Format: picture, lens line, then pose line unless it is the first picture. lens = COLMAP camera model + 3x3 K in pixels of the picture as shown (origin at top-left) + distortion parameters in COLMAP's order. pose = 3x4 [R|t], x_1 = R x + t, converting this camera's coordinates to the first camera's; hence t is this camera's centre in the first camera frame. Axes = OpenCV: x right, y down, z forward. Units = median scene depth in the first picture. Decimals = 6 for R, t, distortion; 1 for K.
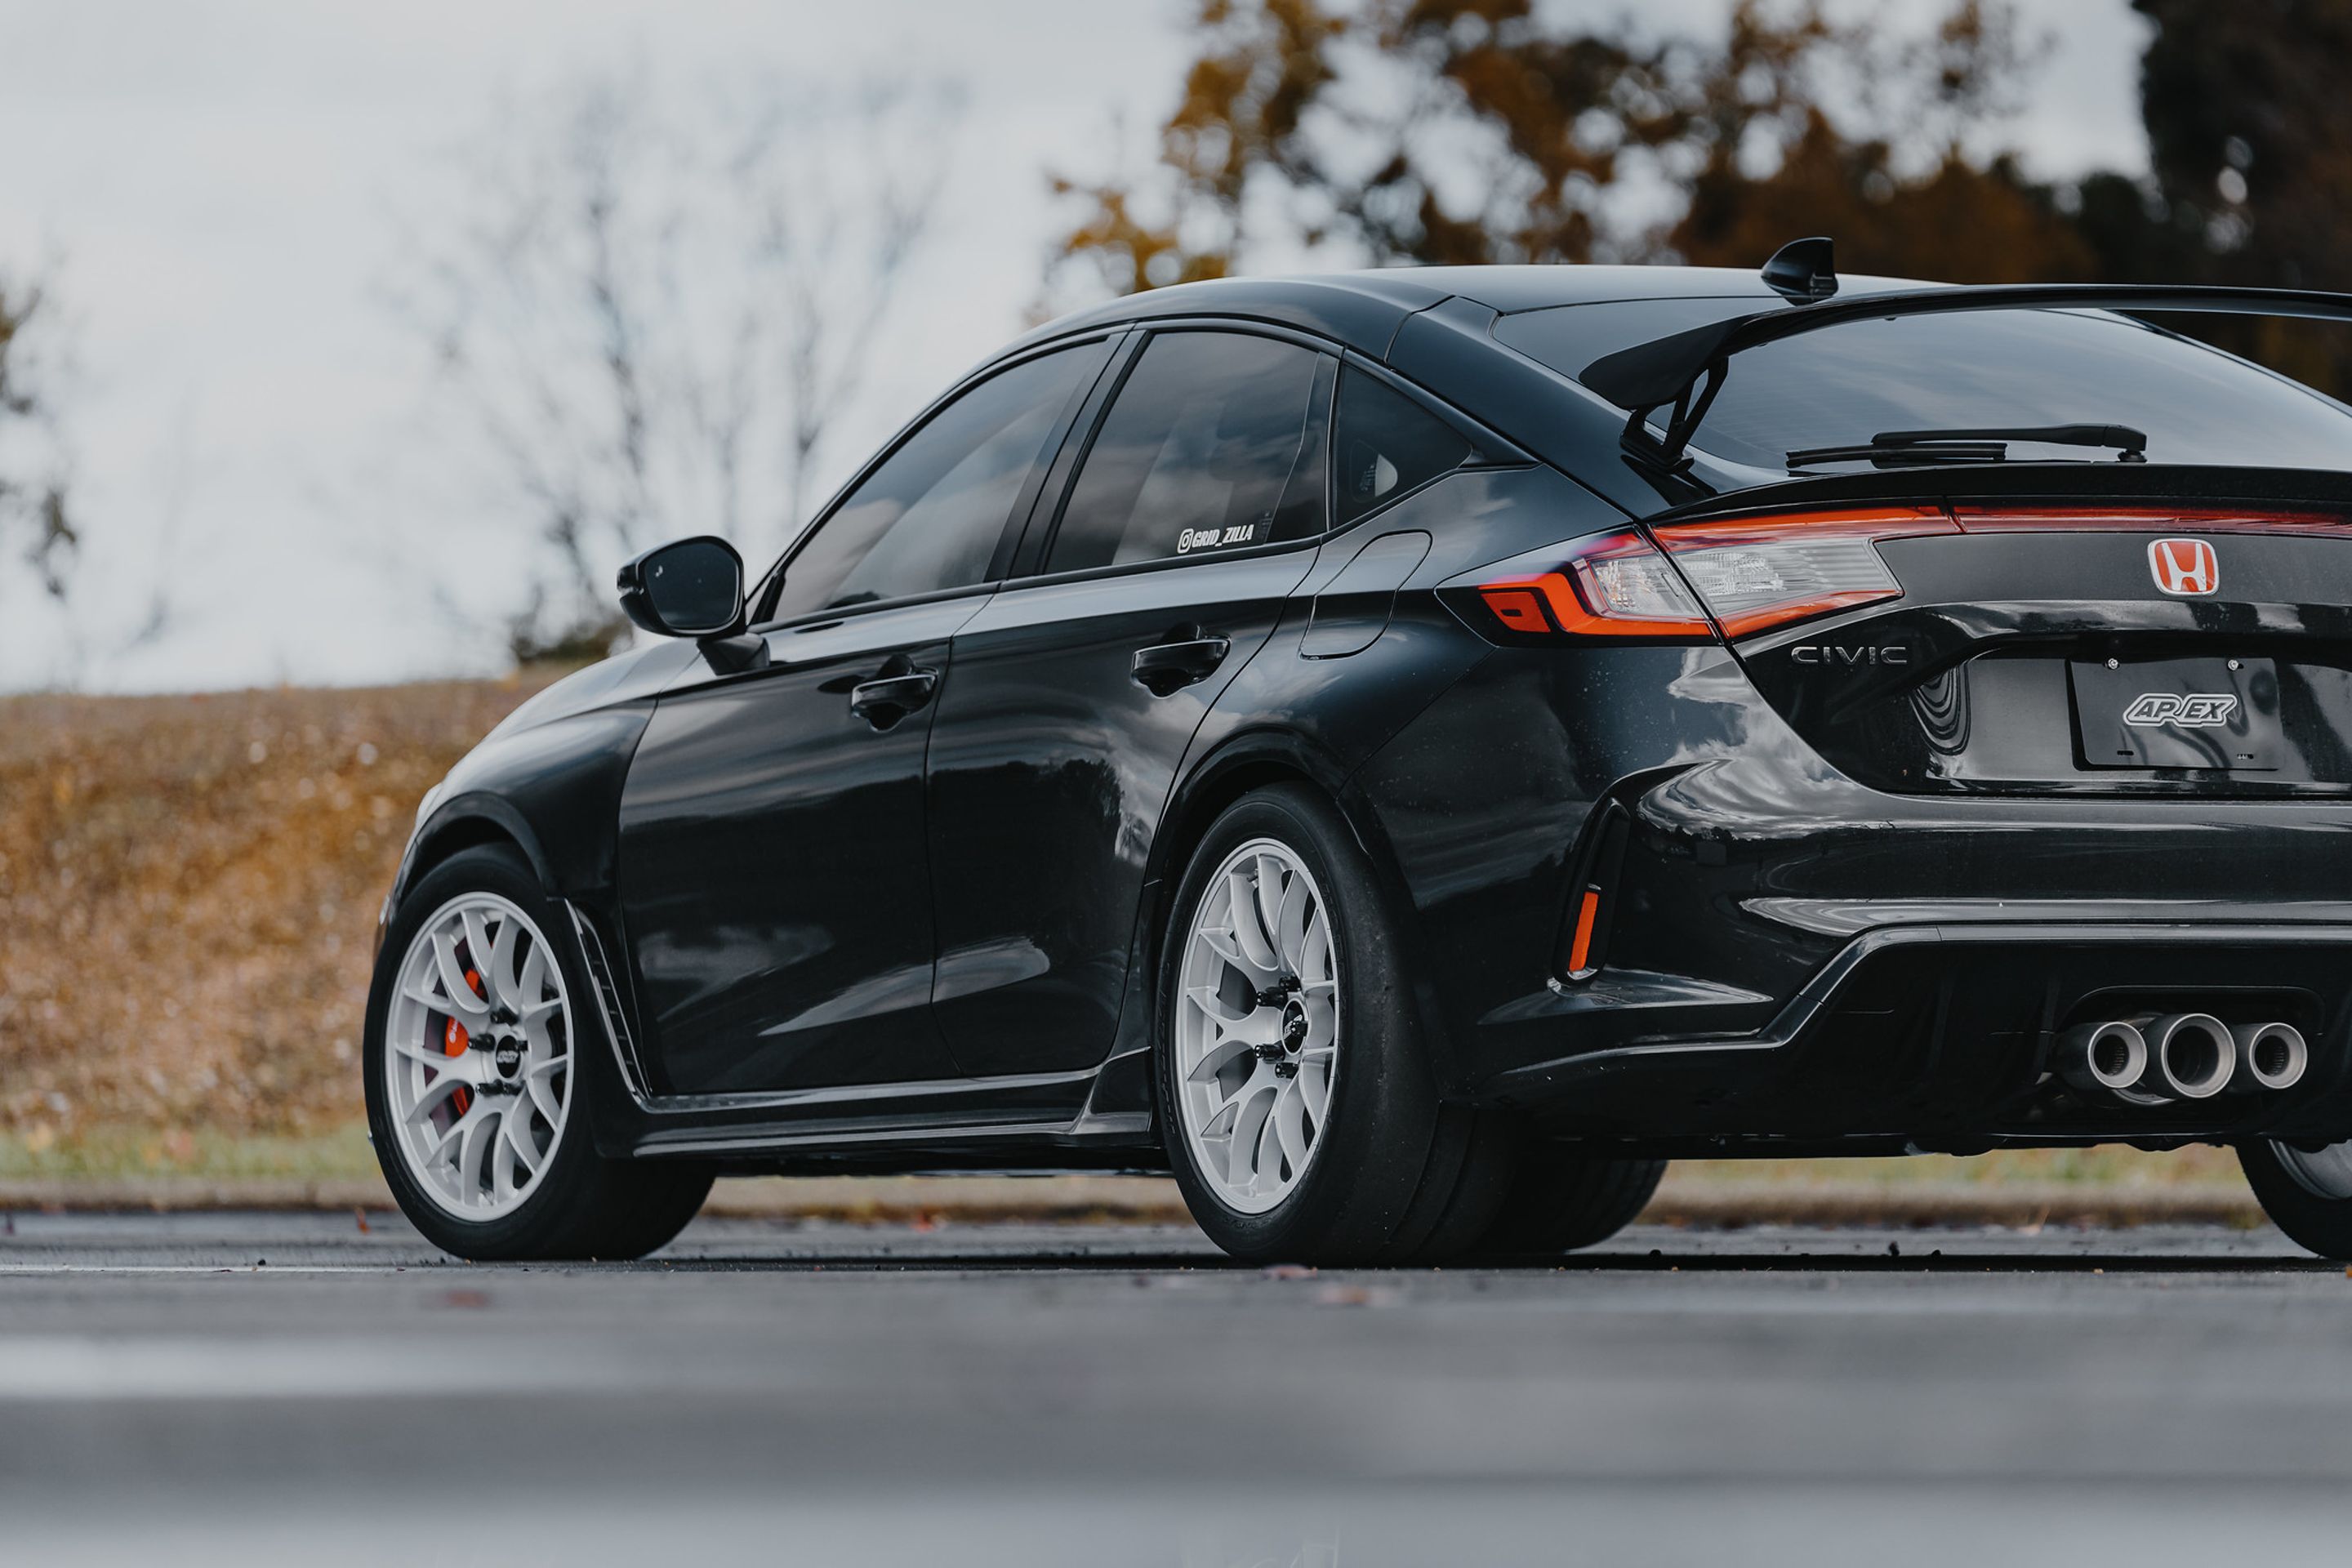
lens RADIAL K [[12096.1, 0, 1176.0], [0, 12096.1, 784.0], [0, 0, 1]] dist [0.247922, 4.766667]
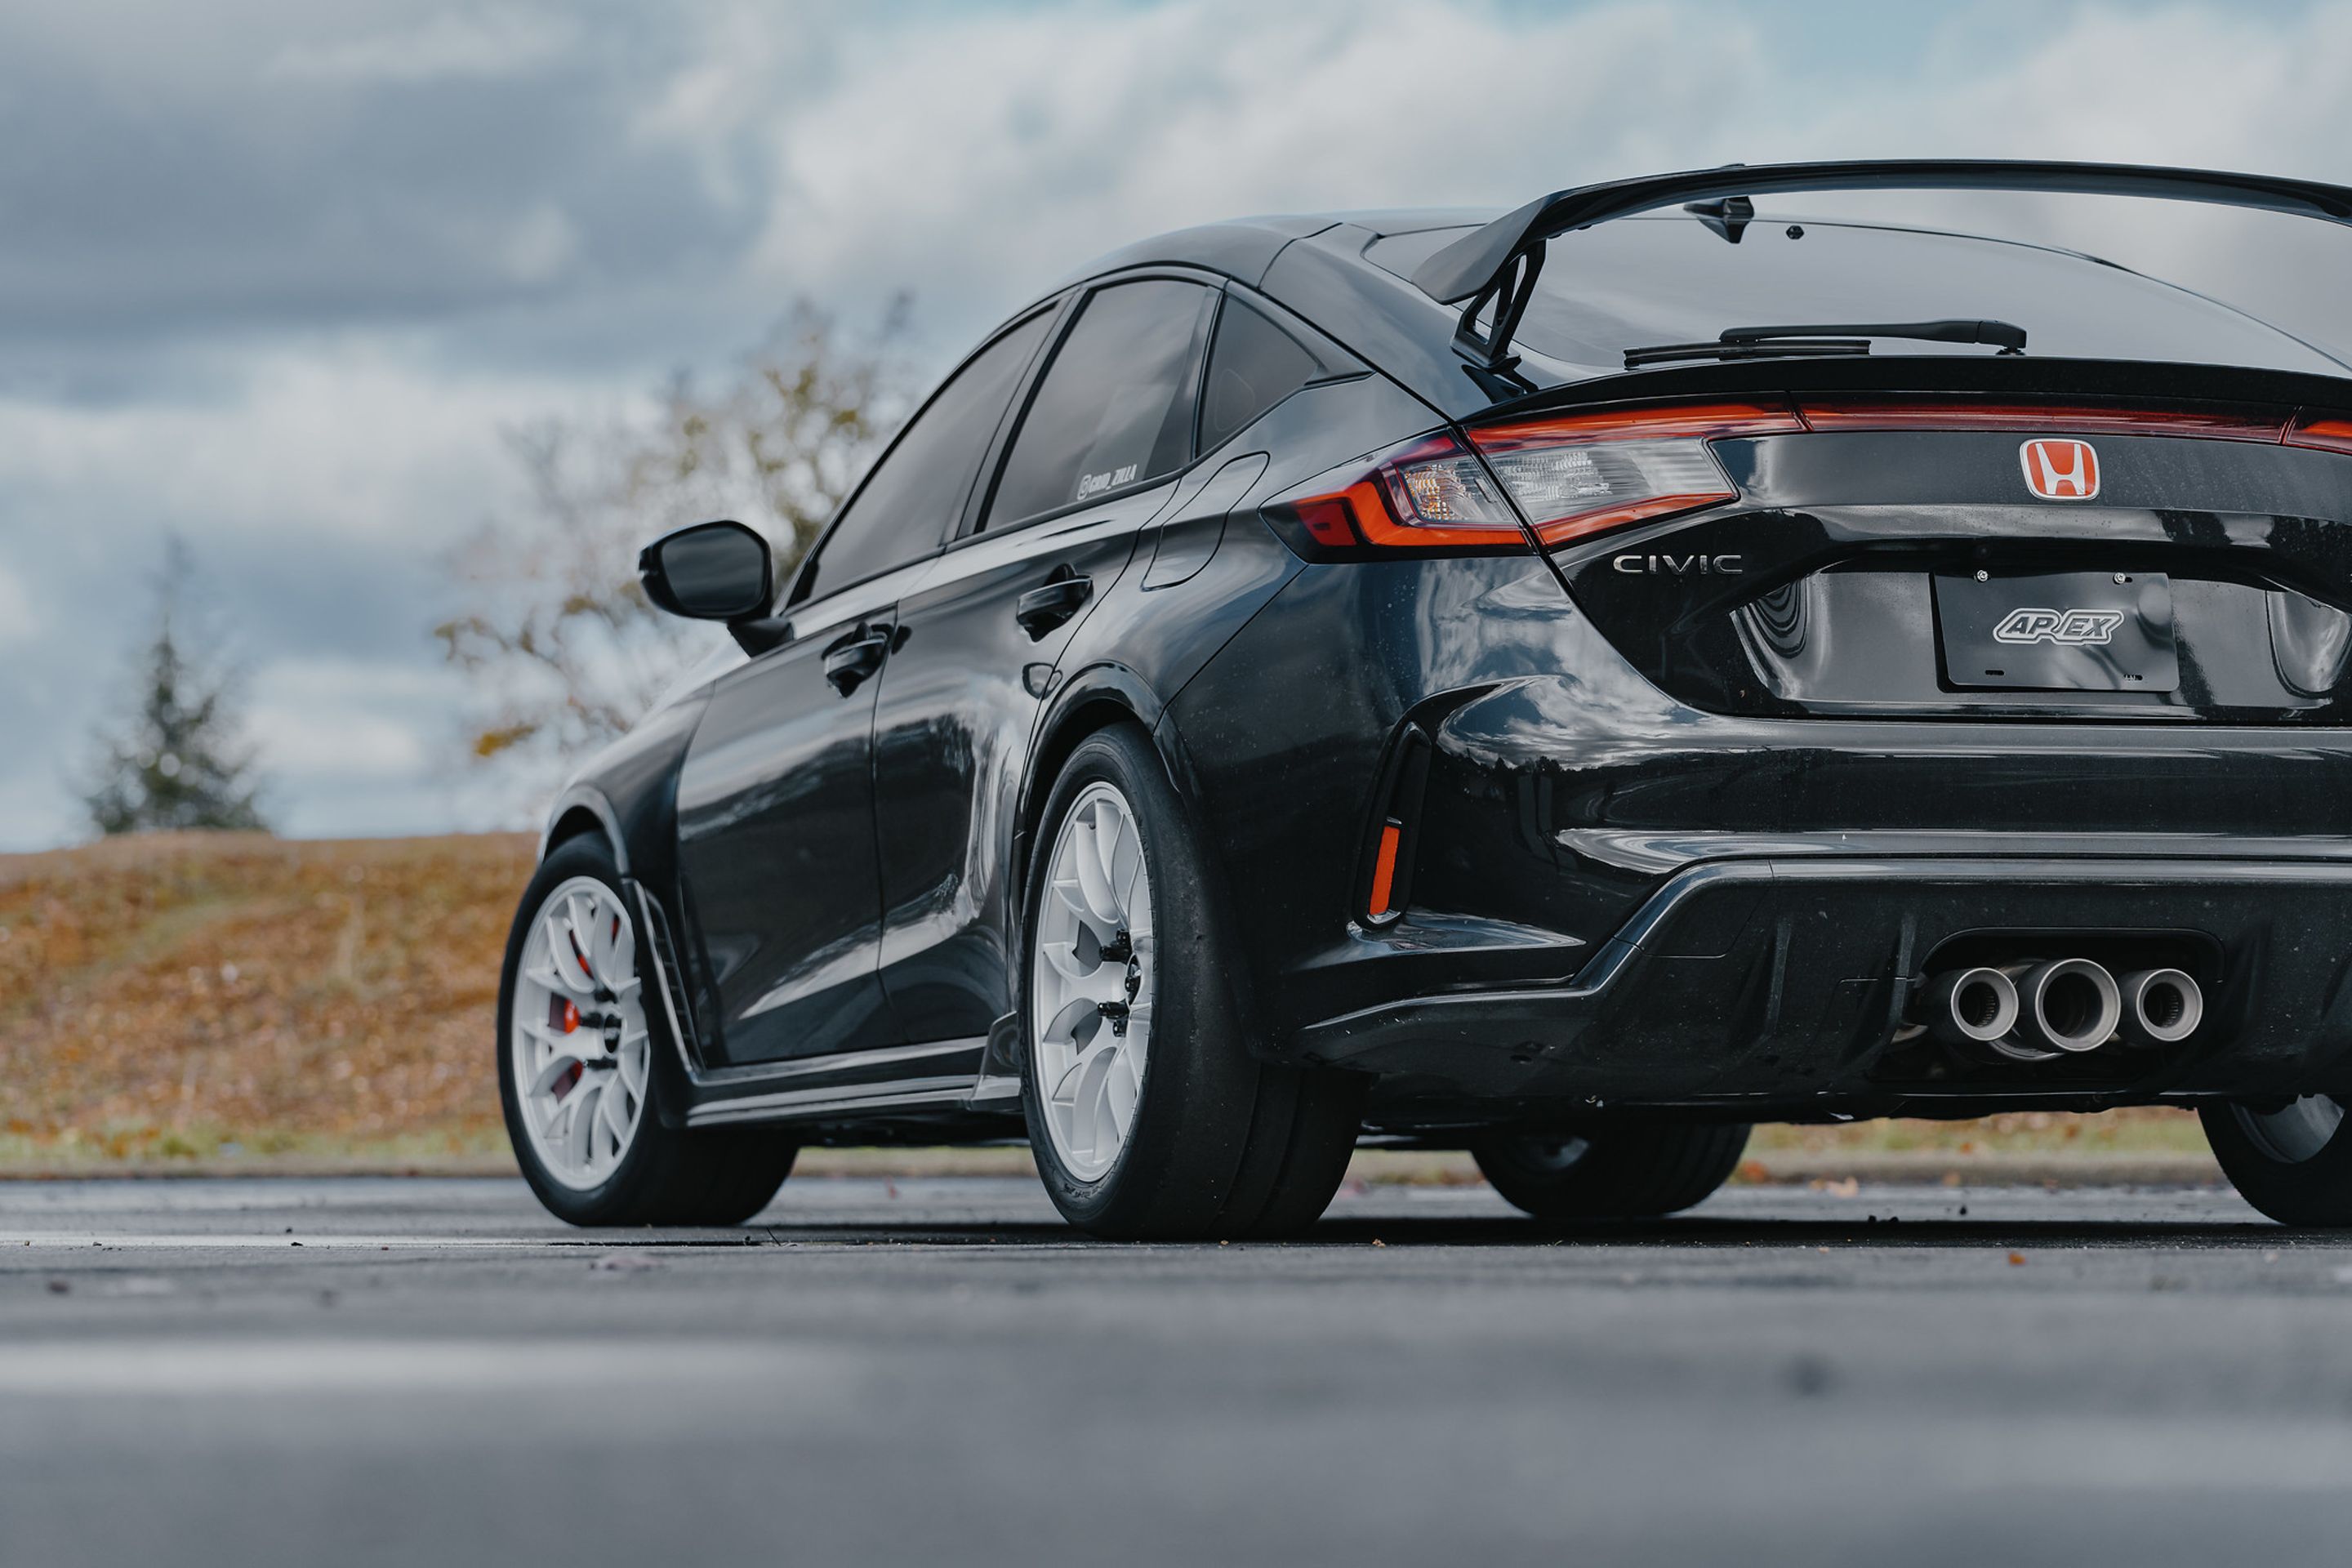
lens RADIAL K [[7056.7, 0, 1176.0], [0, 7056.7, 784.0], [0, 0, 1]] dist [-0.036543, 0.251416]
pose [[0.991993, -0.008874, -0.125979, 0.083326], [0.006252, 0.999756, -0.021197, 0.016517], [0.126137, 0.020239, 0.991806, 0.463259]]
